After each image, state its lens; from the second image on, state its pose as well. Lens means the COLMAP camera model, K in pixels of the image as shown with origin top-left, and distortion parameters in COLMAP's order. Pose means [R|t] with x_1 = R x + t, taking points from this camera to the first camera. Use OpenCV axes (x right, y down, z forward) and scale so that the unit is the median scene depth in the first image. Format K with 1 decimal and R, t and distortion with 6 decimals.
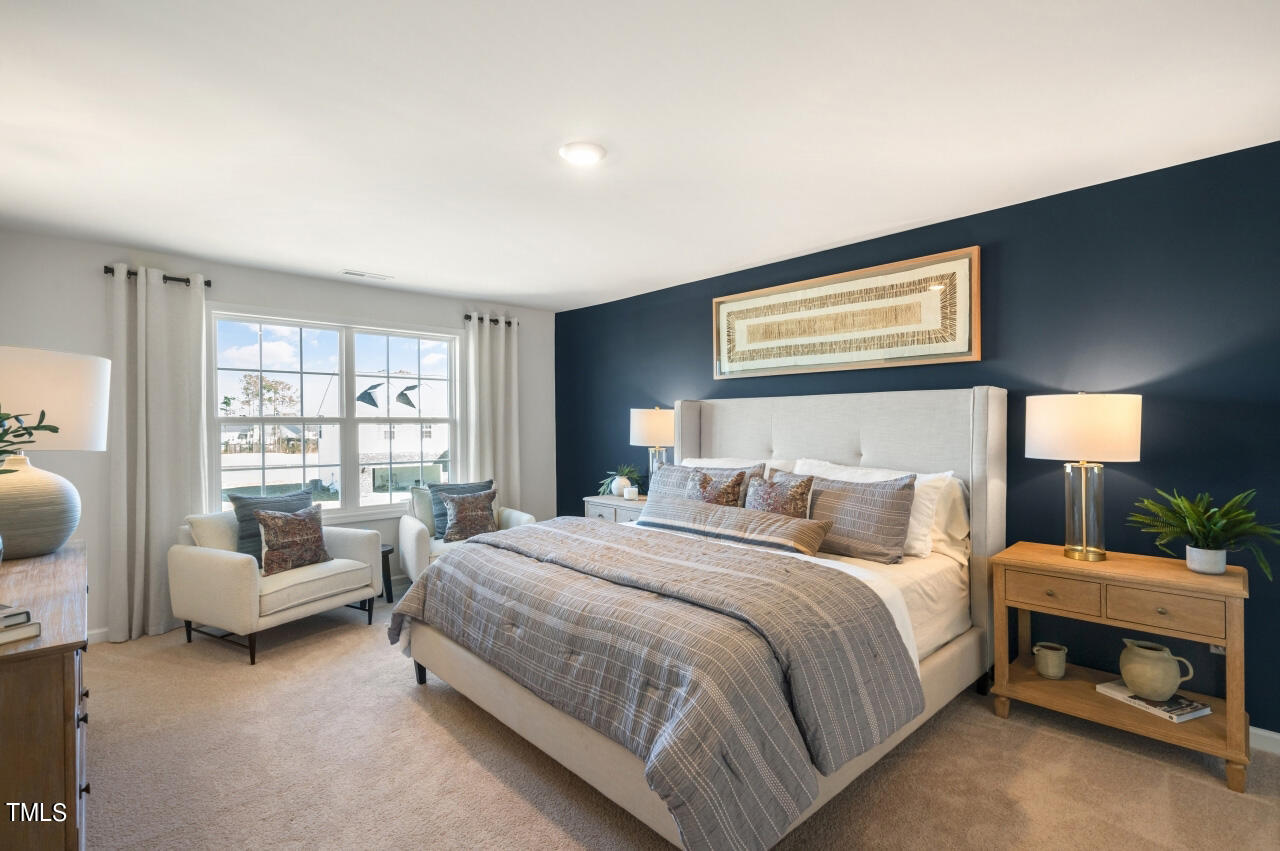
lens RADIAL K [[600.6, 0, 639.8], [0, 600.6, 424.5], [0, 0, 1]] dist [0.002403, 0.000019]
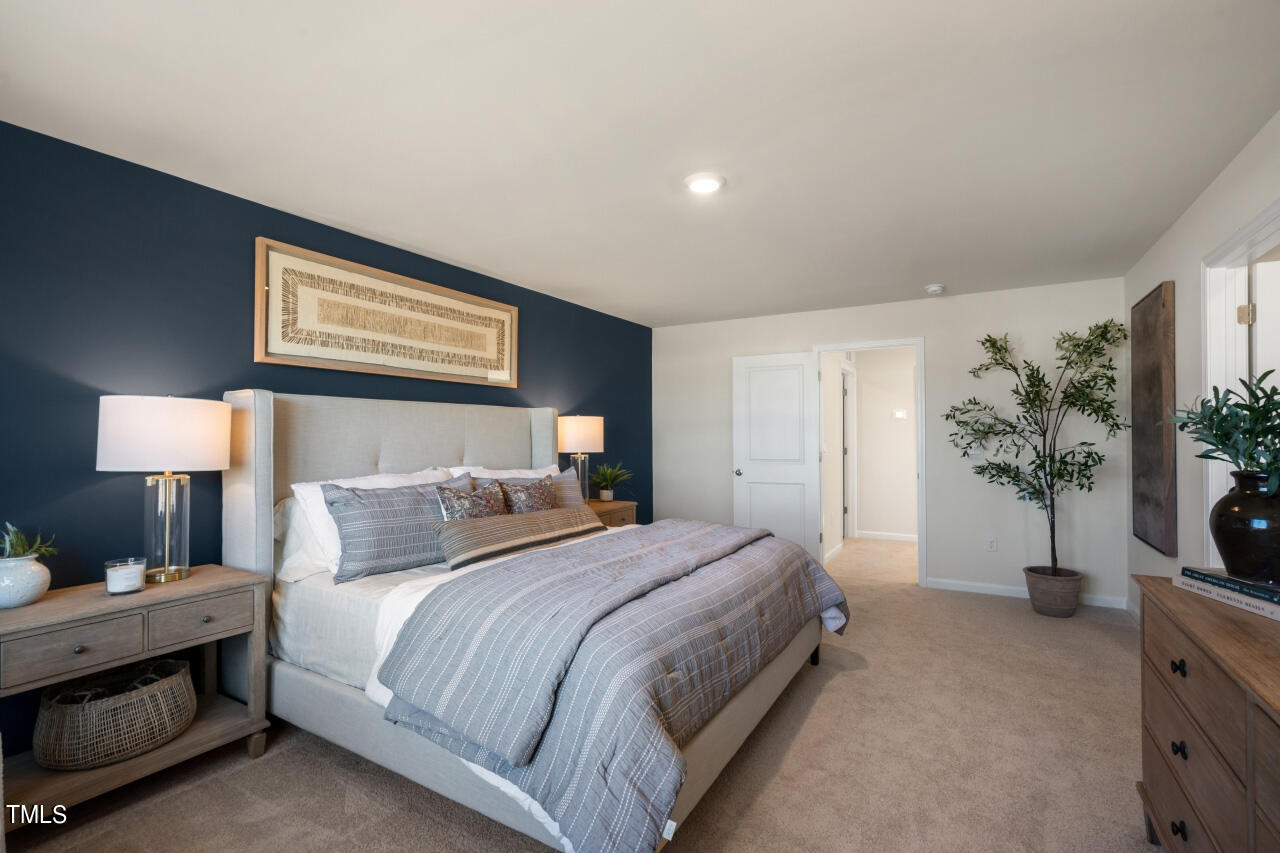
lens RADIAL K [[600.6, 0, 638.5], [0, 600.6, 428.1], [0, 0, 1]] dist [0.002403, 0.000019]
pose [[-0.295857, 0.016540, 0.955089, -0.702449], [0.001717, 0.999858, -0.016784, 0.010111], [-0.955231, -0.003325, -0.295843, 0.915567]]
